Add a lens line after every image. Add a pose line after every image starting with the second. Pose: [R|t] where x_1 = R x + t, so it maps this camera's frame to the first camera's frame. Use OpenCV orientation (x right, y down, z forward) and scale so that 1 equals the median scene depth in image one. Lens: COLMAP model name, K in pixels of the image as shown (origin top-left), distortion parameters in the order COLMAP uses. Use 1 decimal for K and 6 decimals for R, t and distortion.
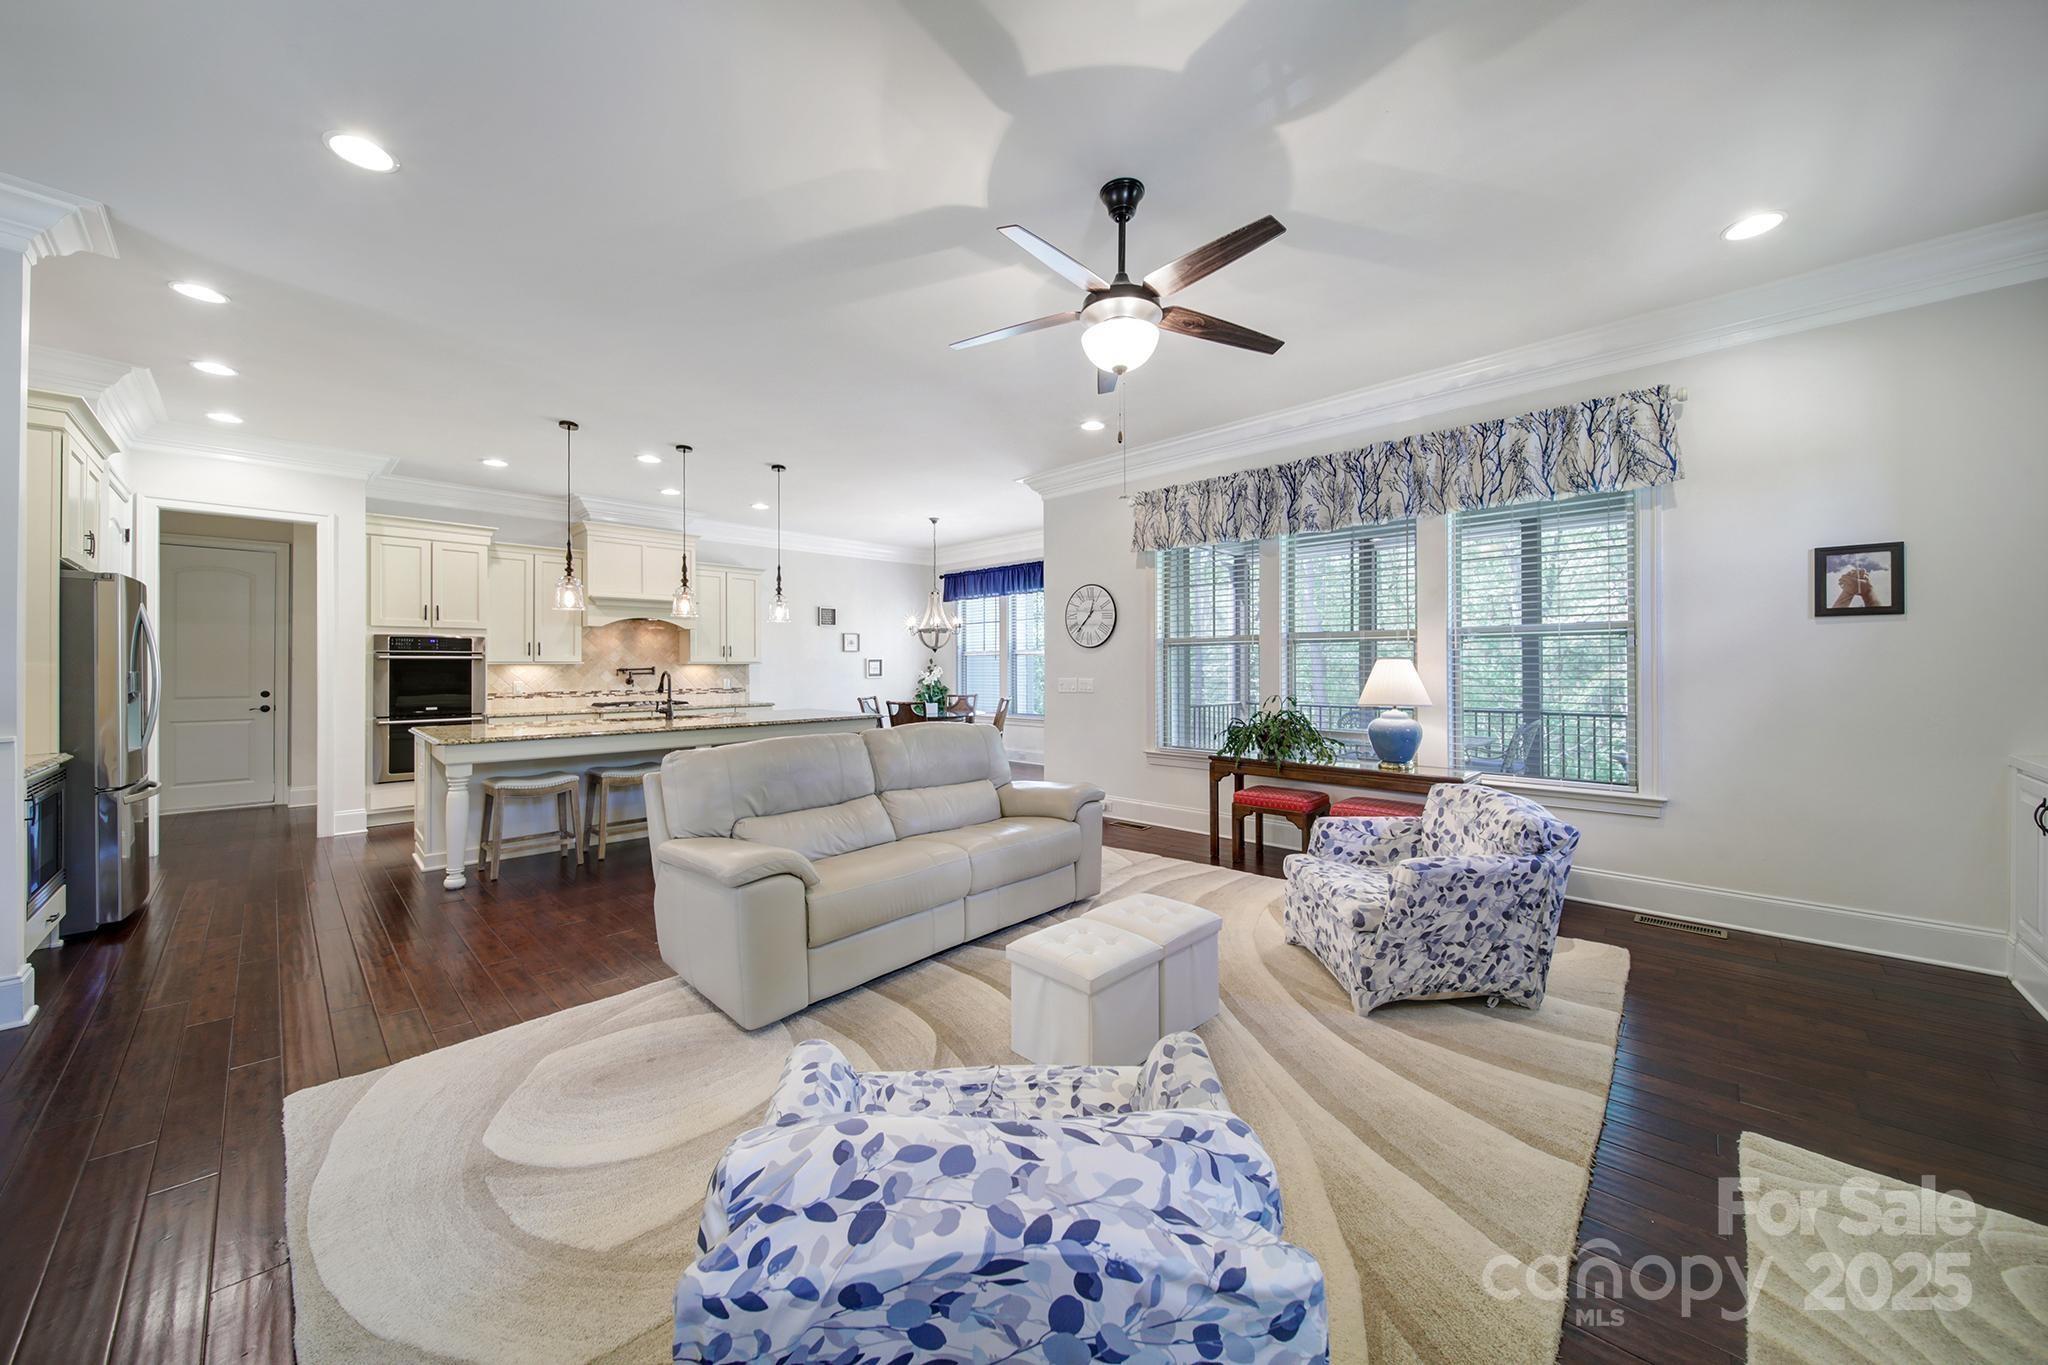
lens RADIAL K [[719.6, 0, 1022.1], [0, 719.6, 664.8], [0, 0, 1]] dist [-0.005175, -0.000444]
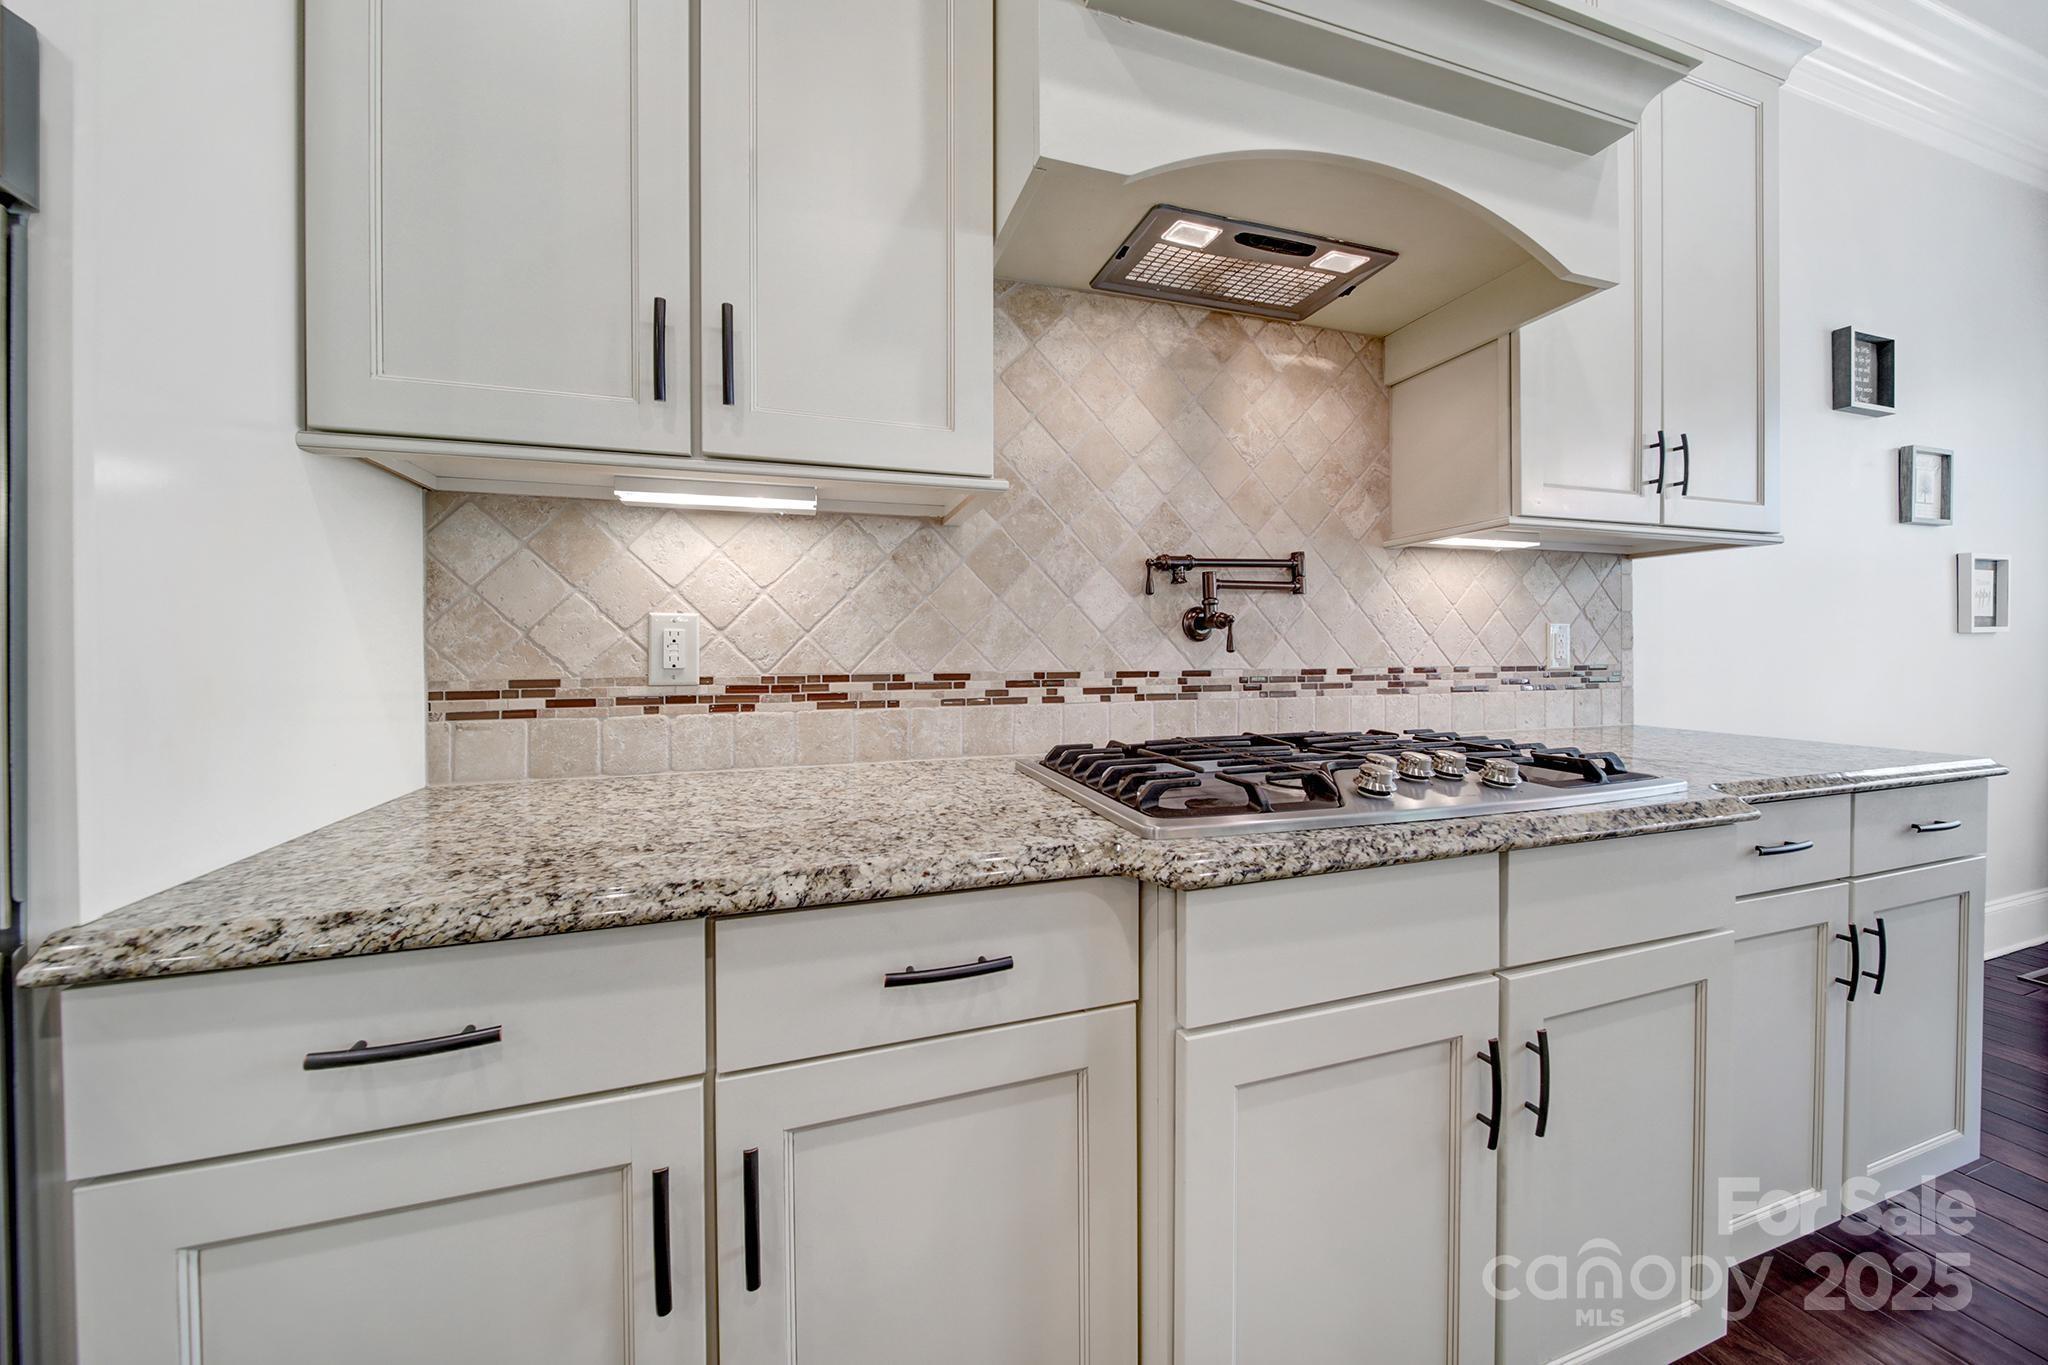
lens RADIAL K [[719.6, 0, 1013.2], [0, 719.6, 654.0], [0, 0, 1]] dist [-0.005175, -0.000444]
pose [[0.881246, 0.004689, -0.472634, -0.637405], [0.001381, 0.999921, 0.012495, 0.036371], [0.472655, -0.011664, 0.881170, 1.028035]]
